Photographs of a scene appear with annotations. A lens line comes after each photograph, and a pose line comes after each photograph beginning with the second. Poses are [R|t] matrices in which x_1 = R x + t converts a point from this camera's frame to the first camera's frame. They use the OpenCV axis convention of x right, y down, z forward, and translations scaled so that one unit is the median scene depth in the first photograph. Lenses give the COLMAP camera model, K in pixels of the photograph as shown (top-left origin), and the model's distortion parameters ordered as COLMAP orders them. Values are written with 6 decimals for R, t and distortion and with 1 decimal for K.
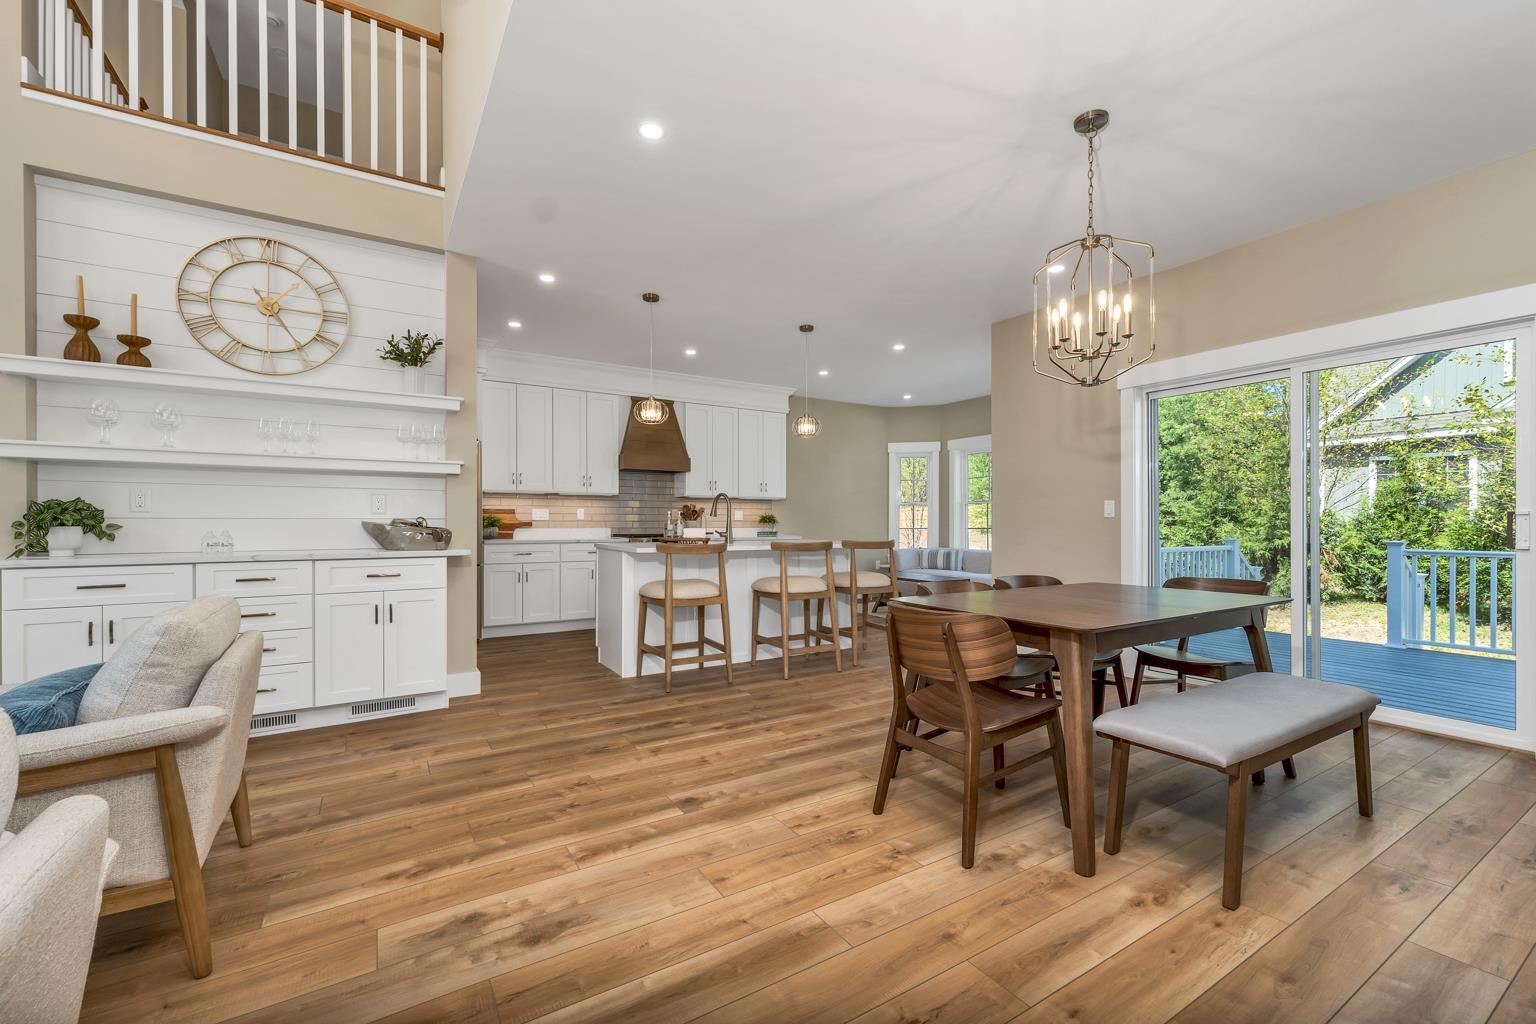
lens RADIAL K [[641.6, 0, 767.1], [0, 641.6, 513.2], [0, 0, 1]] dist [0.002874, -0.000175]
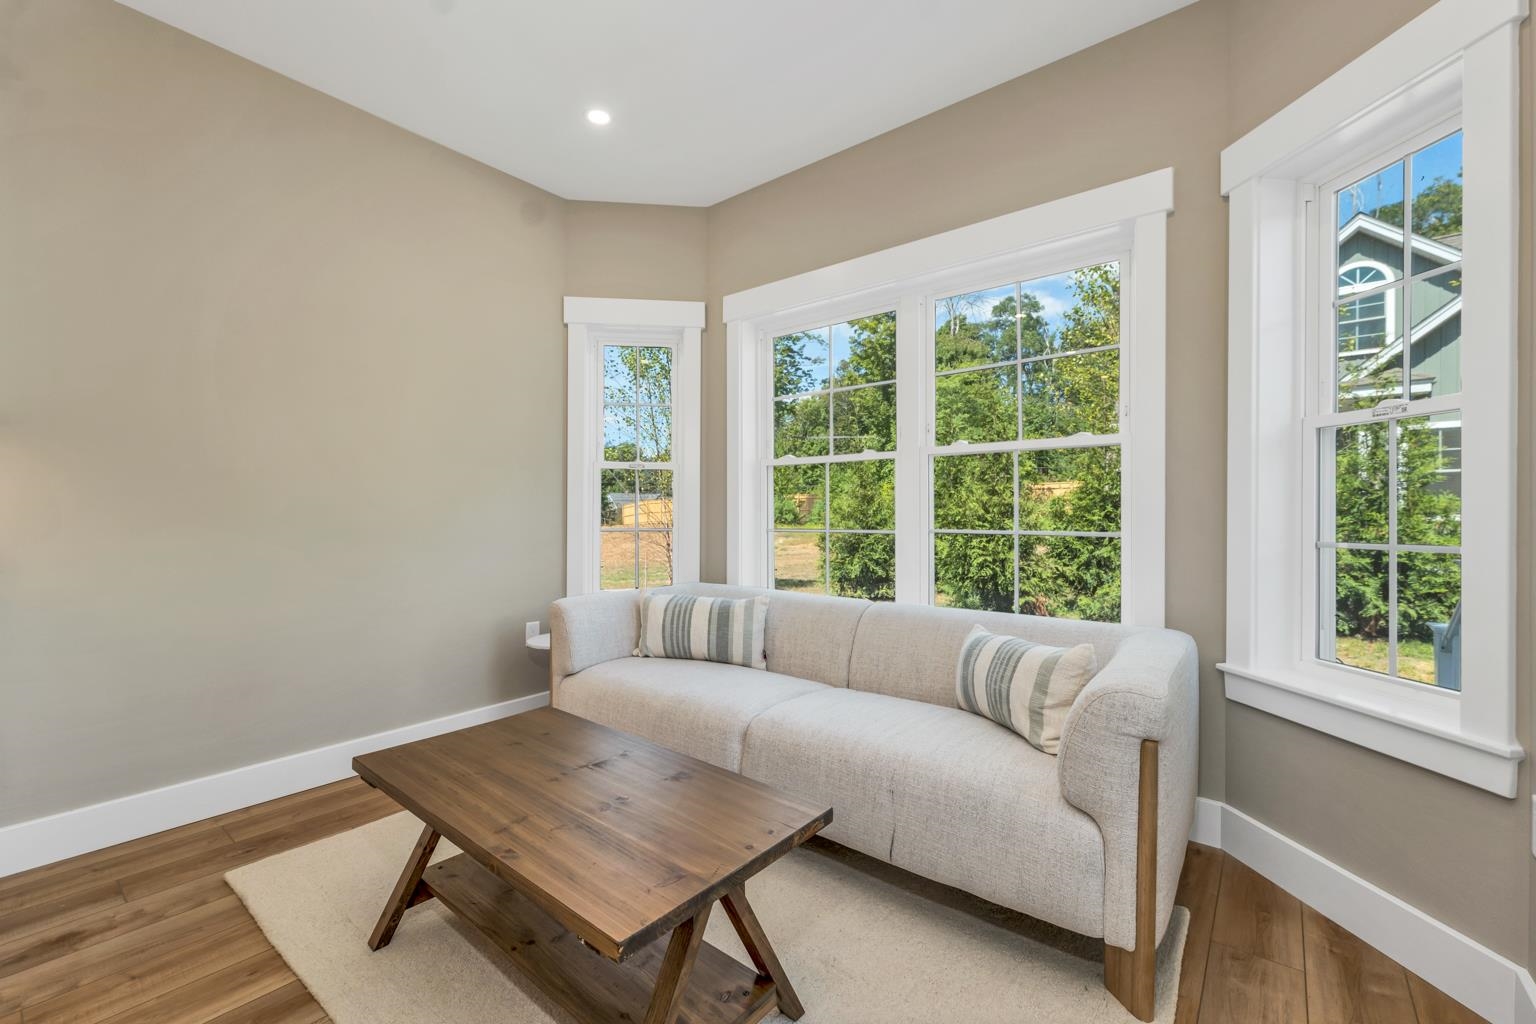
lens RADIAL K [[641.6, 0, 767.1], [0, 641.6, 513.2], [0, 0, 1]] dist [0.002874, -0.000175]
pose [[0.942500, -0.001176, 0.334204, 0.191512], [-0.001709, 0.999964, 0.008339, 0.010867], [-0.334201, -0.008430, 0.942464, 0.676614]]
